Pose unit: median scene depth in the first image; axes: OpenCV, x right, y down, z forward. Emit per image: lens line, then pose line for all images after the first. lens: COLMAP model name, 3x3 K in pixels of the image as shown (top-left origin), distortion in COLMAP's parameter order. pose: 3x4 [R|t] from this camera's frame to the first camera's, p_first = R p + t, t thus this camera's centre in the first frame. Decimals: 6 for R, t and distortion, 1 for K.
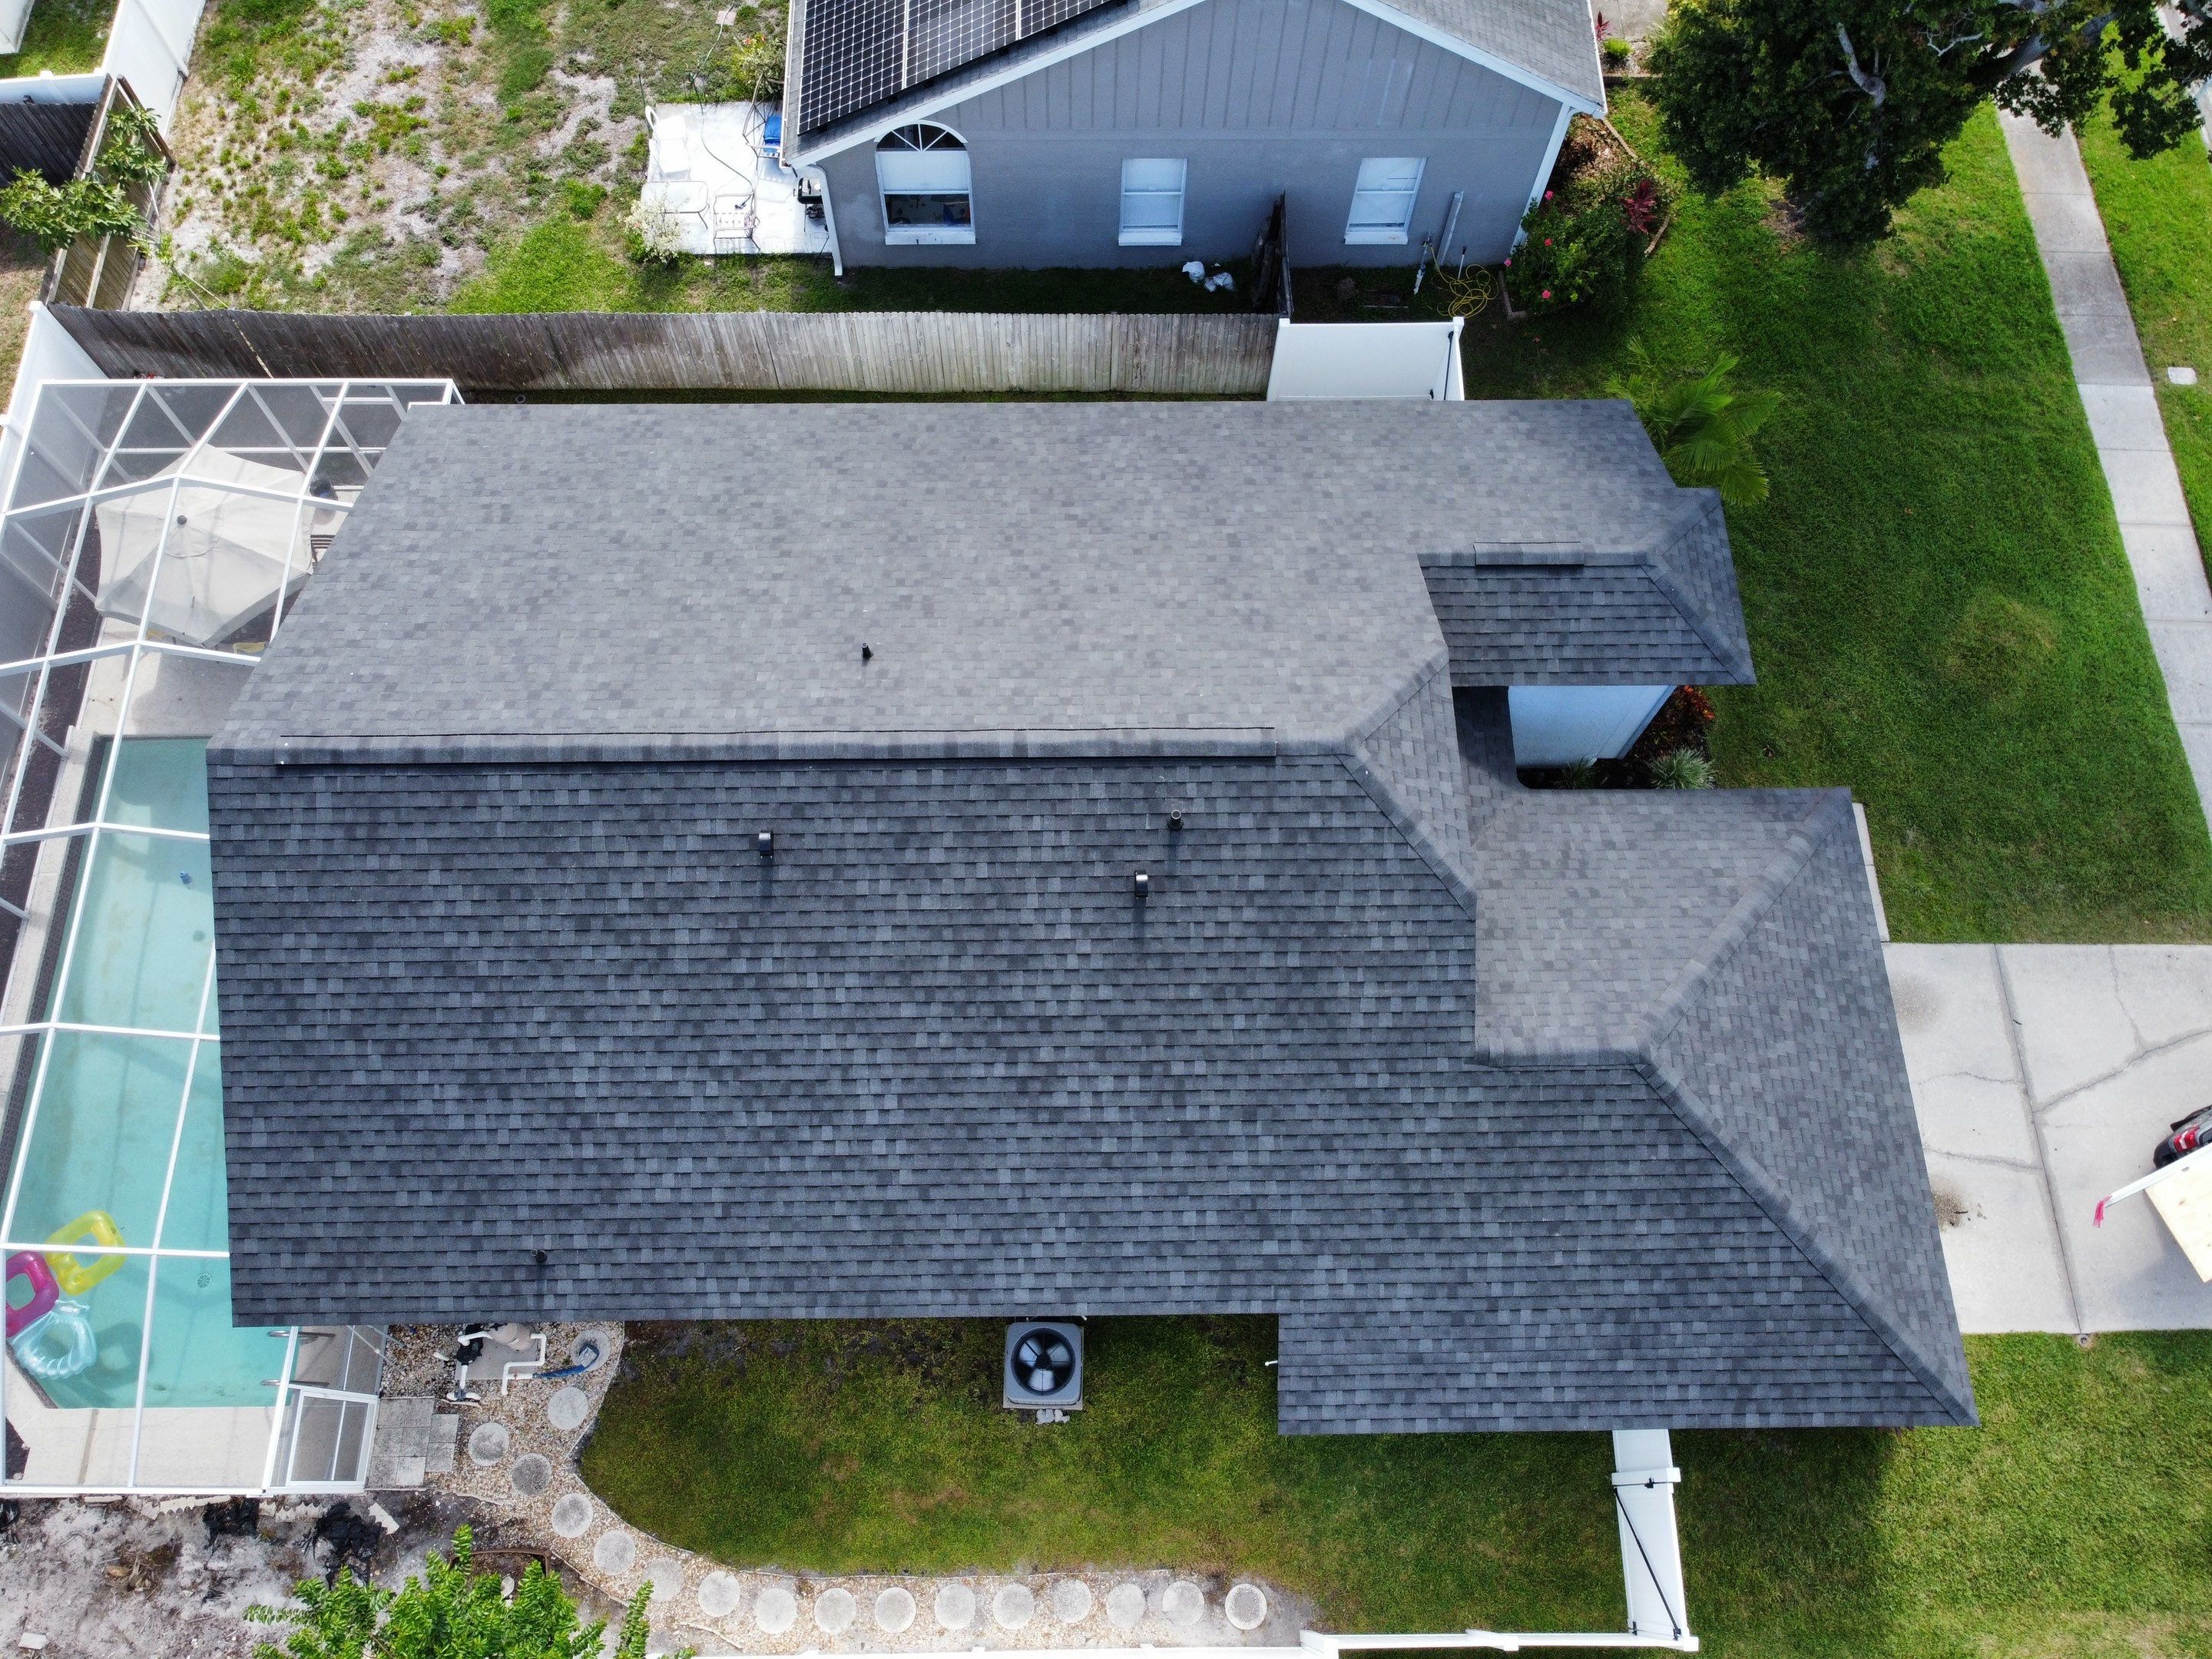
lens RADIAL K [[1662.2, 0, 1077.2], [0, 1662.2, 810.6], [0, 0, 1]] dist [0.005919, -0.009655]
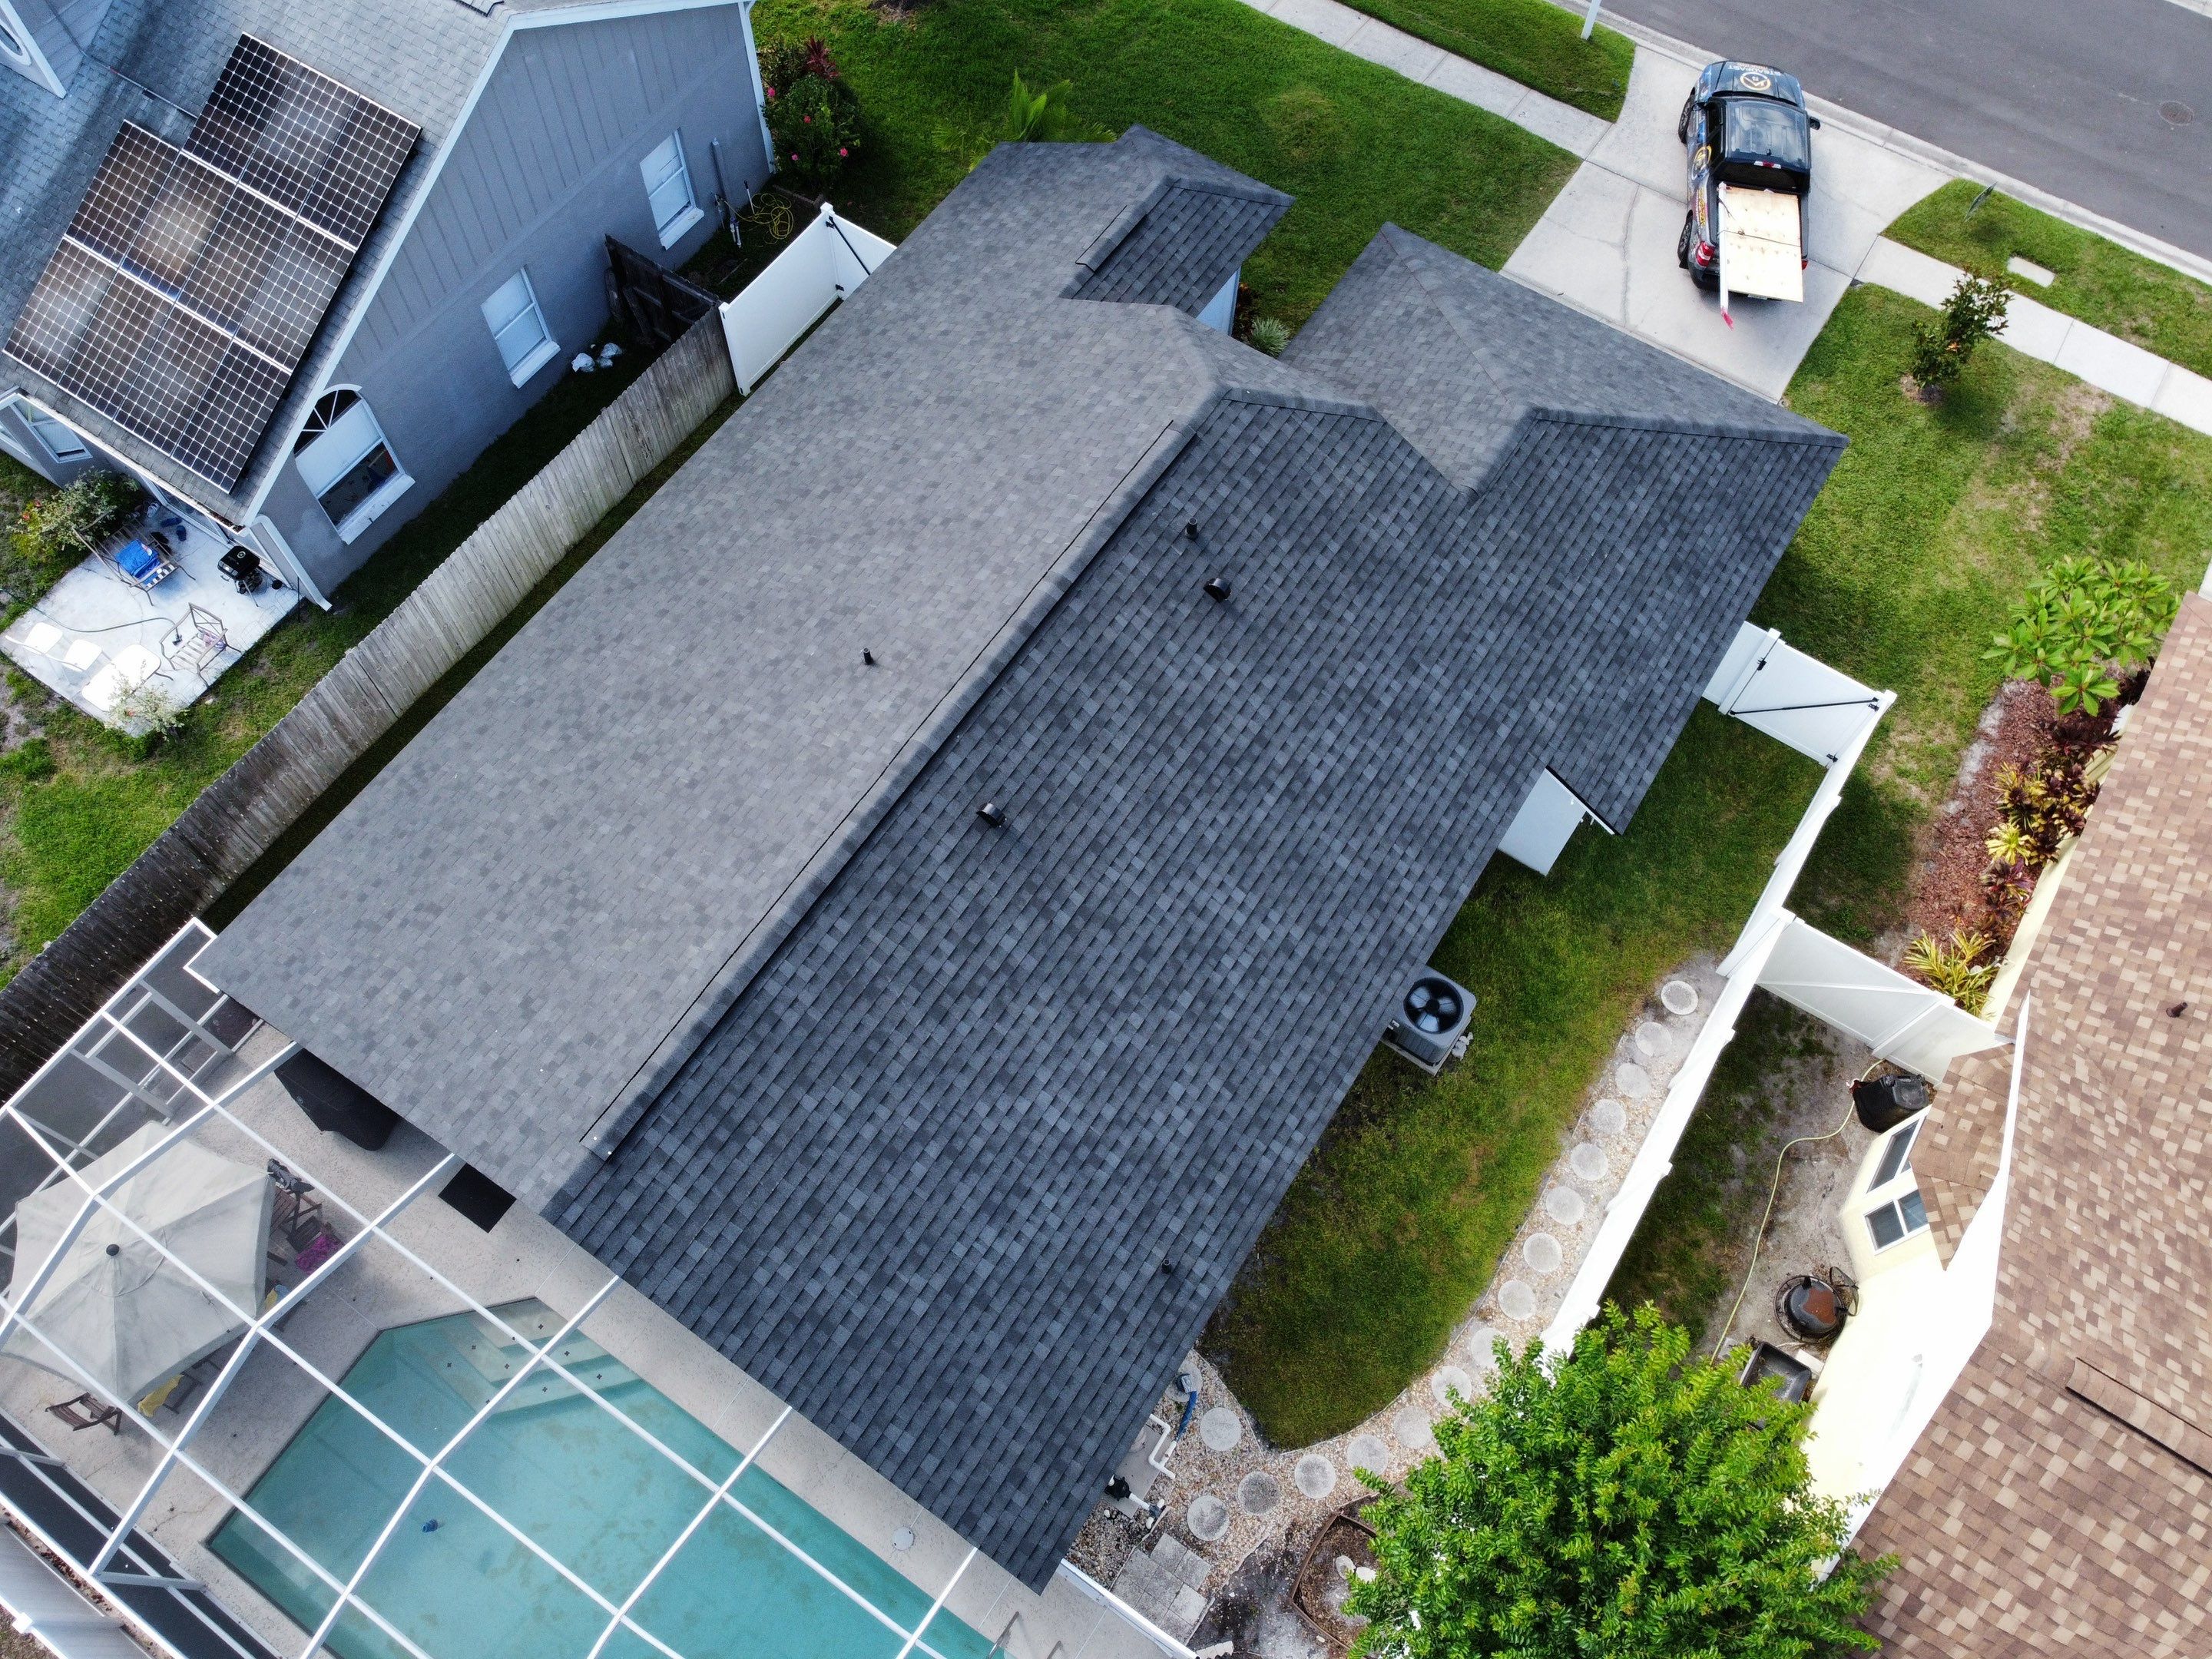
lens RADIAL K [[1662.2, 0, 1076.7], [0, 1662.2, 814.4], [0, 0, 1]] dist [0.005919, -0.009655]
pose [[0.564573, -0.735337, 0.374882, -0.503893], [0.759776, 0.640458, 0.112045, -0.051228], [-0.322488, 0.221569, 0.920277, 0.050649]]
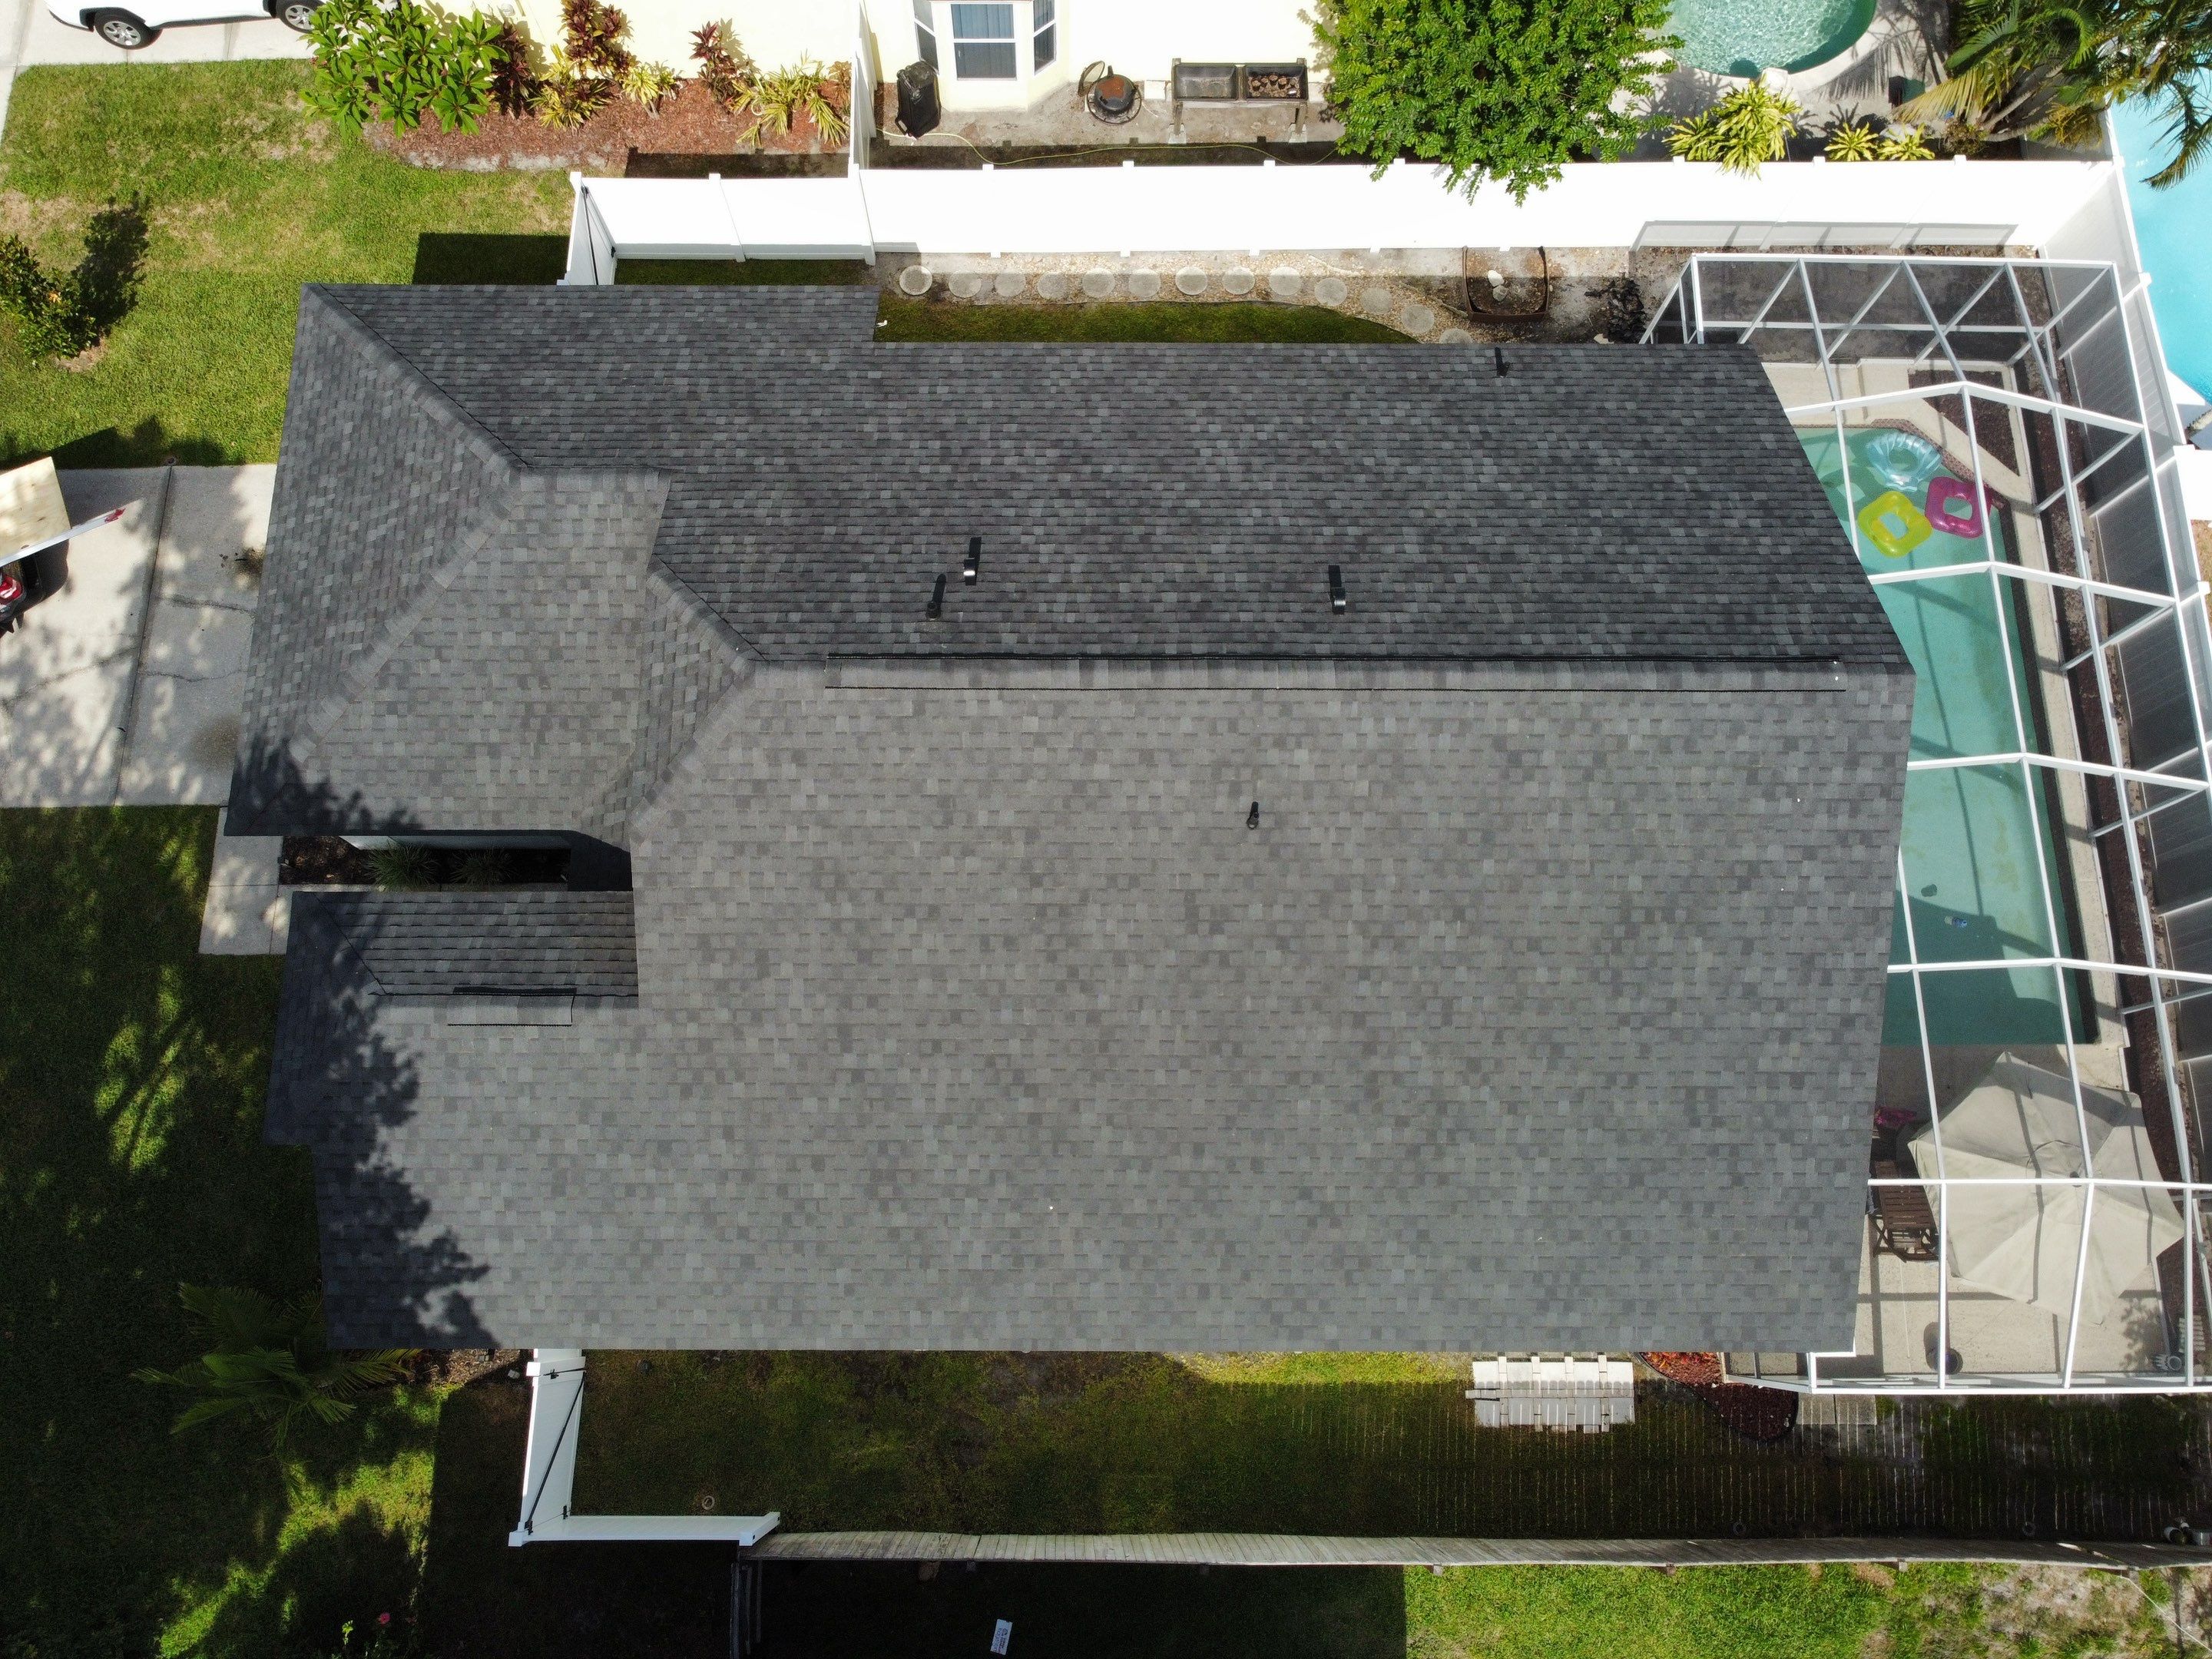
lens RADIAL K [[1662.2, 0, 1074.5], [0, 1662.2, 815.7], [0, 0, 1]] dist [0.005919, -0.009655]
pose [[-0.999873, -0.015268, -0.004568, -0.021820], [0.009200, -0.787031, 0.616845, -0.668637], [-0.013013, 0.616725, 0.787071, 0.267599]]
